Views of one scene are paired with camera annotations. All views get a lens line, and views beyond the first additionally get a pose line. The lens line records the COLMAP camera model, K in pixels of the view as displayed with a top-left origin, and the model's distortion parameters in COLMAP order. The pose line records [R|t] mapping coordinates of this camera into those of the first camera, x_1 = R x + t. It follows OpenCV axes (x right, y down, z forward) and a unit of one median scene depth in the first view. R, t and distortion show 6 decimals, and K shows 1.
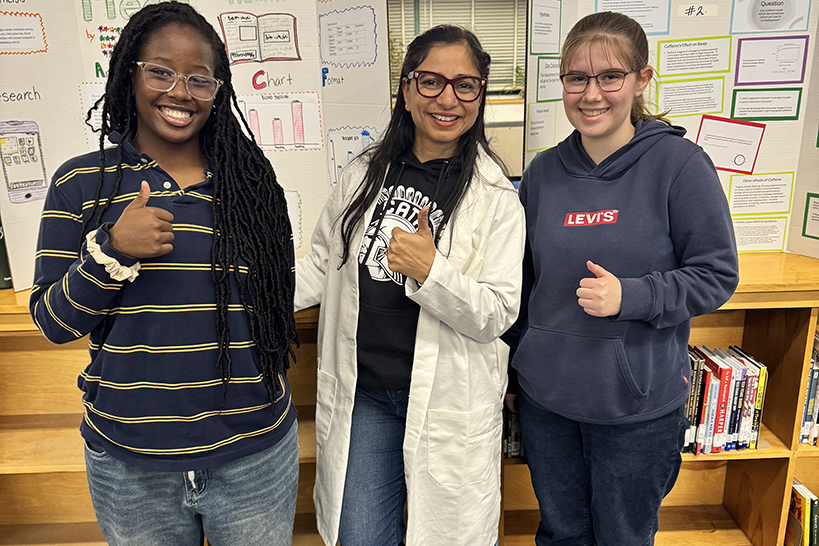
lens RADIAL K [[584.8, 0, 409.0], [0, 584.8, 272.2], [0, 0, 1]] dist [-0.000906, -0.000220]
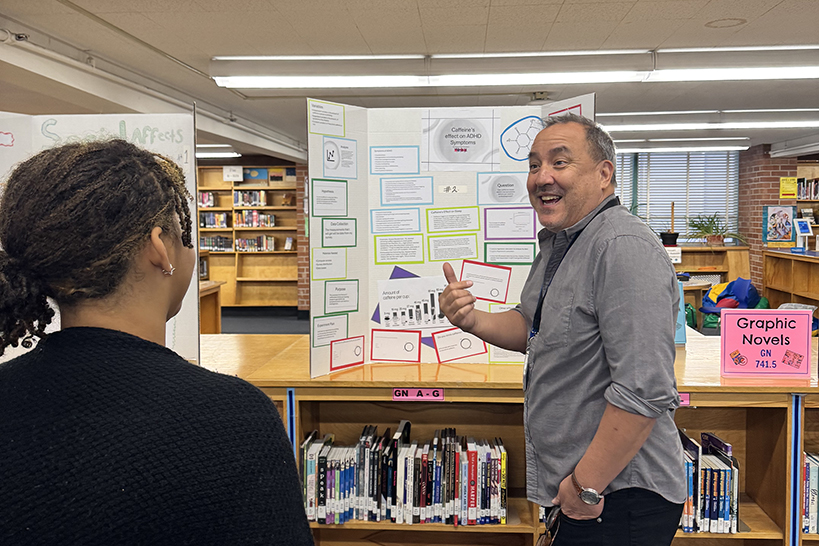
lens RADIAL K [[584.8, 0, 411.8], [0, 584.8, 274.1], [0, 0, 1]] dist [-0.000906, -0.000220]
pose [[0.996505, 0.026190, -0.079326, 0.490911], [-0.044720, 0.969307, -0.241753, 0.101675], [0.070560, 0.244455, 0.967090, -0.331340]]
